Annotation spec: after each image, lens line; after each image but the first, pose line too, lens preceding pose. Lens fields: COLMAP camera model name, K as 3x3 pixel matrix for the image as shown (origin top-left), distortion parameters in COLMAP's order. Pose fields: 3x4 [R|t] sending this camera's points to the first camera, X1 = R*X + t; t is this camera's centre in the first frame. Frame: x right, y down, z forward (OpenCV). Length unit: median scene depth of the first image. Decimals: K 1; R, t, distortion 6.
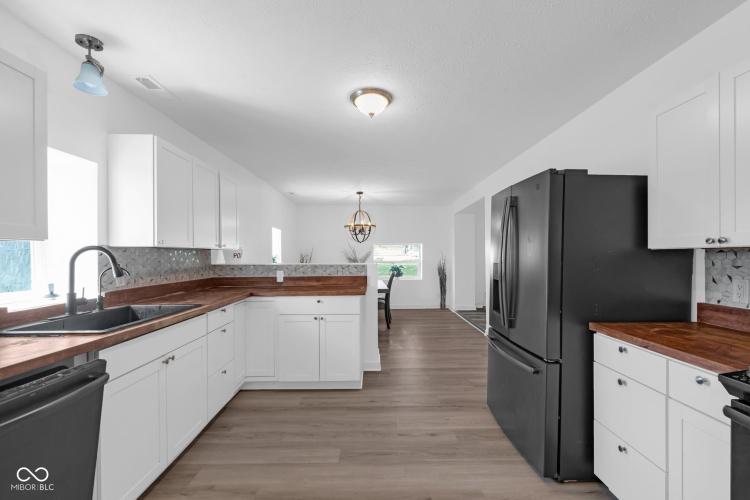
lens RADIAL K [[334.5, 0, 375.4], [0, 334.5, 253.3], [0, 0, 1]] dist [-0.001720, -0.000757]
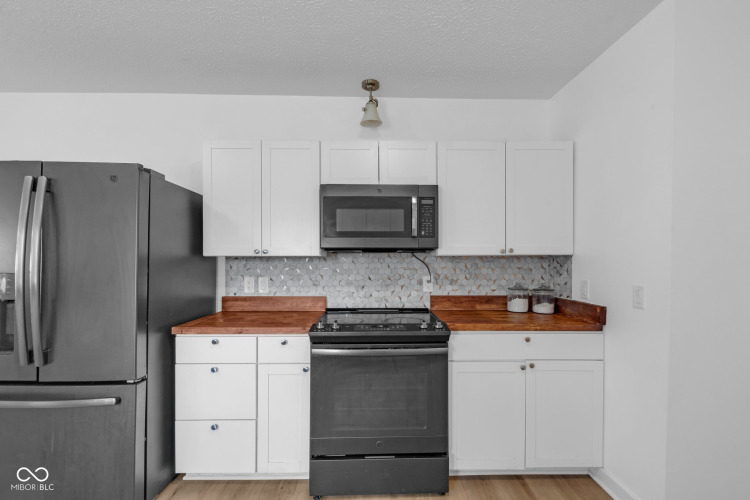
lens RADIAL K [[334.5, 0, 378.6], [0, 334.5, 262.4], [0, 0, 1]] dist [-0.001720, -0.000757]
pose [[-0.010457, -0.000985, 0.999945, -0.391781], [-0.007040, 0.999975, 0.000911, 0.004699], [-0.999921, -0.007030, -0.010464, 0.395411]]
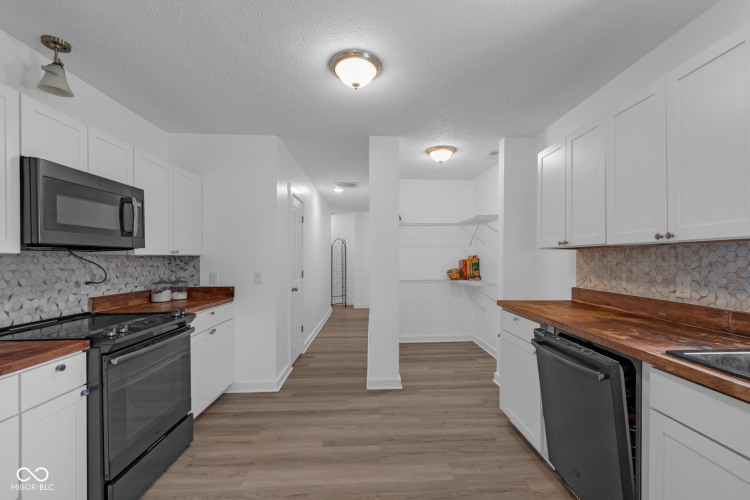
lens RADIAL K [[334.5, 0, 377.5], [0, 334.5, 254.9], [0, 0, 1]] dist [-0.001720, -0.000757]
pose [[-0.999865, 0.007751, -0.014504, -0.084371], [0.008009, 0.999810, -0.017792, 0.009067], [0.014364, -0.017906, -0.999736, 1.496497]]
